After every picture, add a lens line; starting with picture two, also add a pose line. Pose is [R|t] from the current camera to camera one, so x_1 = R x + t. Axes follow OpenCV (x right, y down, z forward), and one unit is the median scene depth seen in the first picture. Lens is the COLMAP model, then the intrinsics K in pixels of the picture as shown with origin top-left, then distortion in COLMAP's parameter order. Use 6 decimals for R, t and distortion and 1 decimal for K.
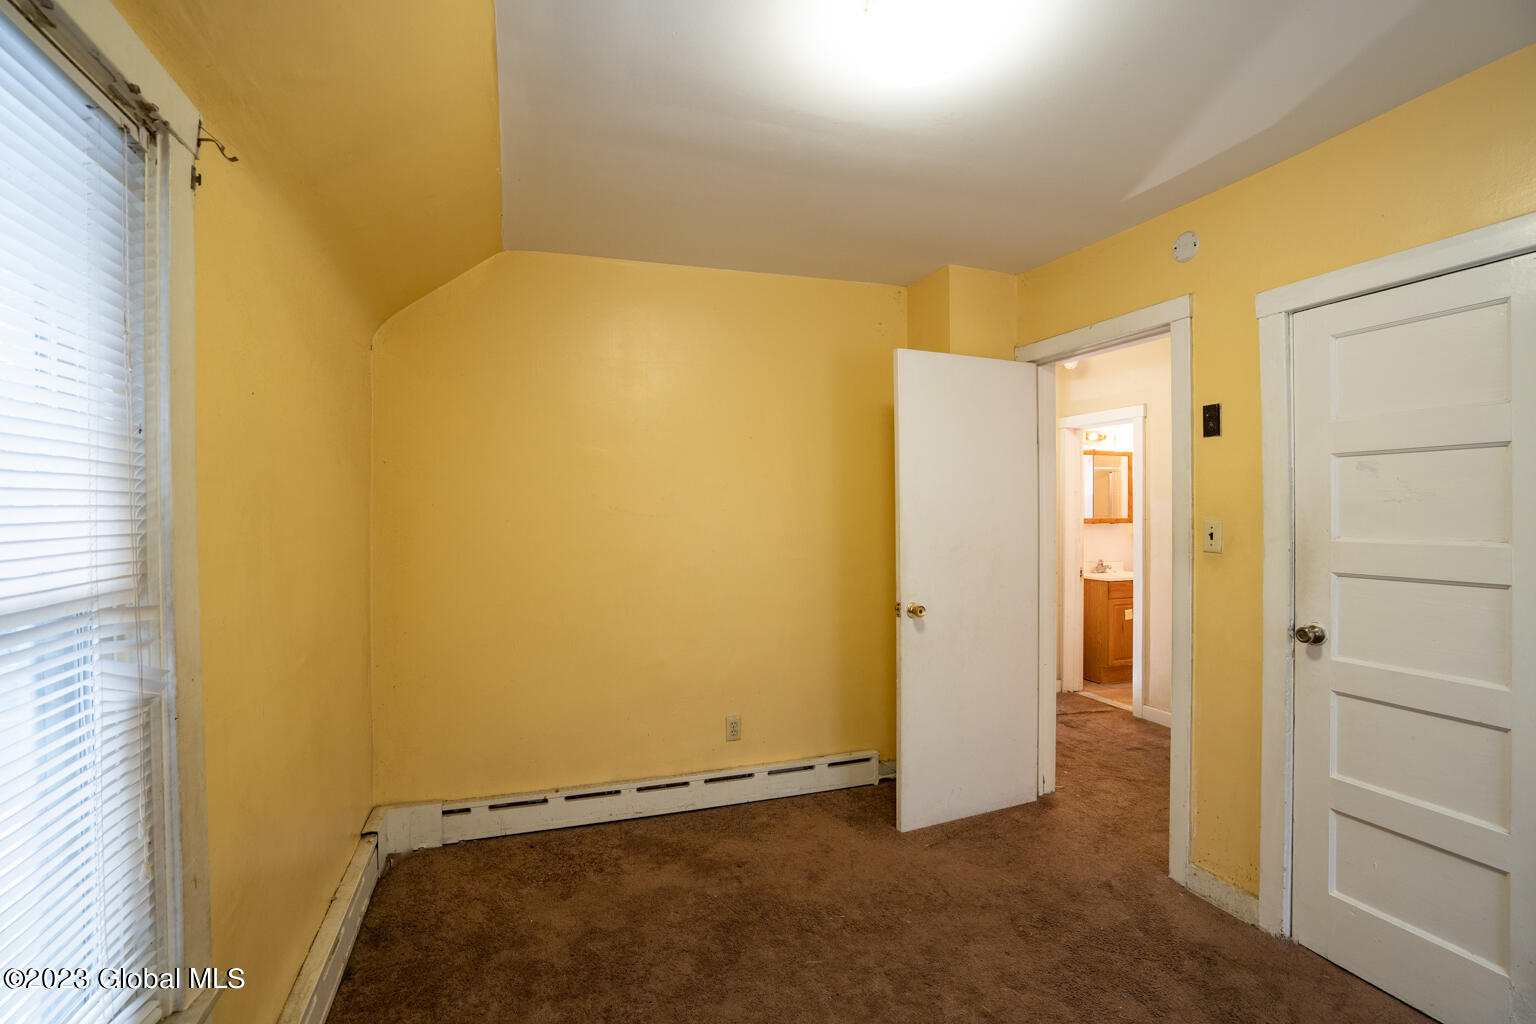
lens RADIAL K [[706.7, 0, 768.8], [0, 706.7, 514.3], [0, 0, 1]] dist [-0.012711, 0.000633]
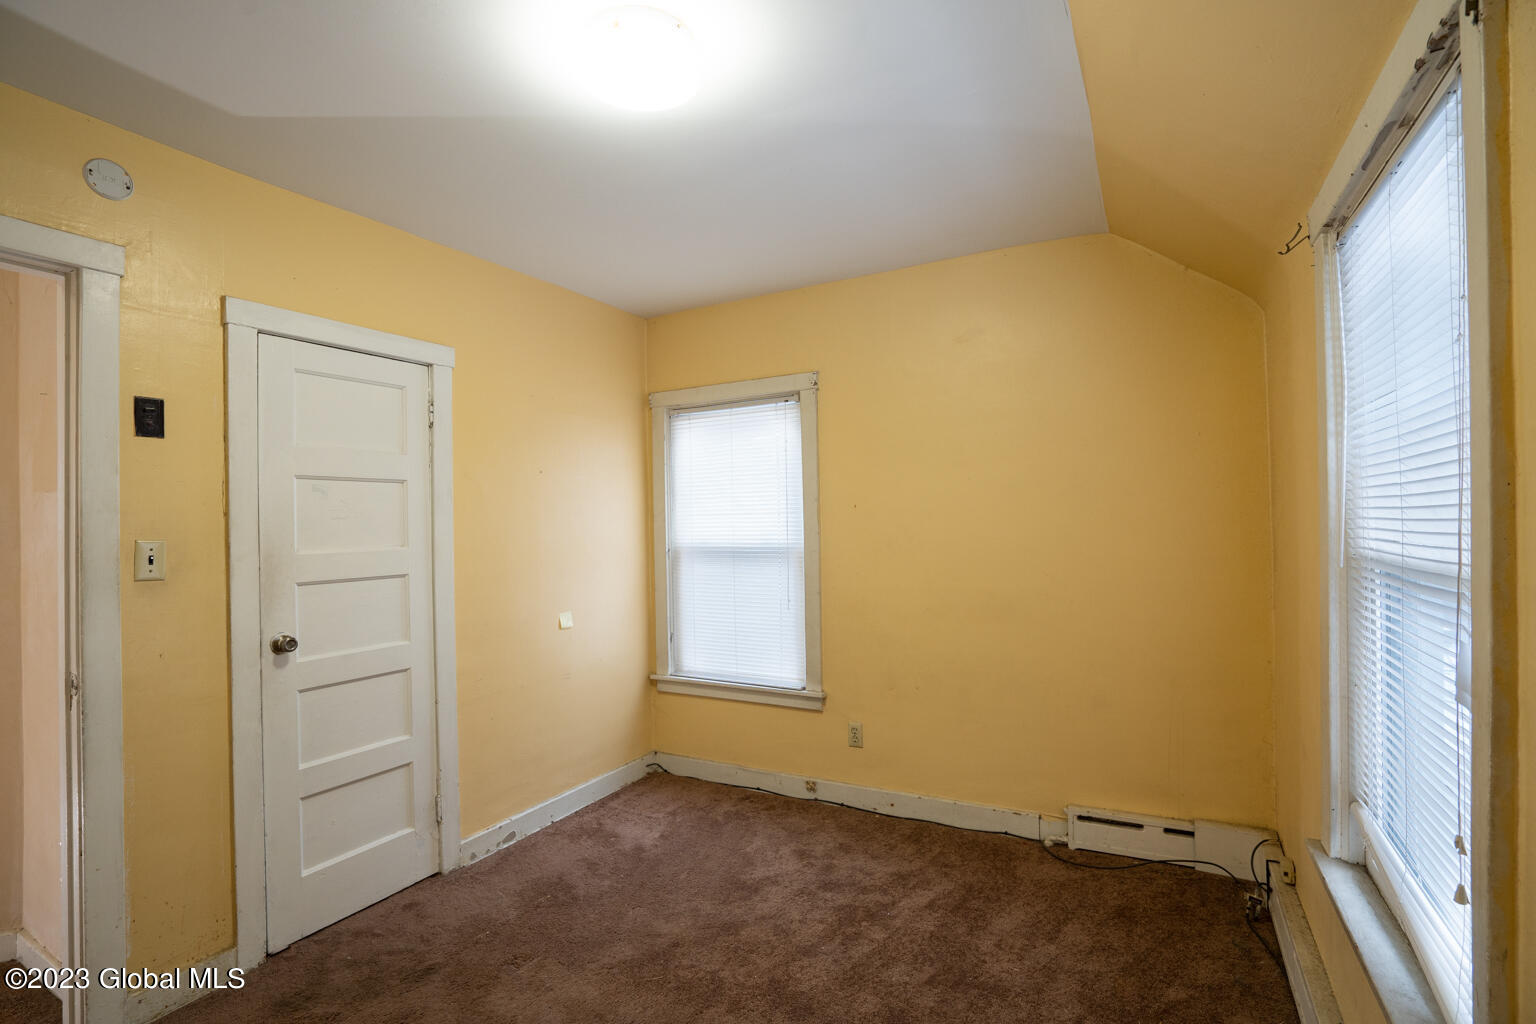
lens RADIAL K [[706.7, 0, 770.3], [0, 706.7, 517.3], [0, 0, 1]] dist [-0.012711, 0.000633]
pose [[-0.655756, 0.017581, 0.754768, -0.518749], [0.022554, 0.999739, -0.003692, 0.000240], [-0.754636, 0.014602, -0.655981, 1.160094]]
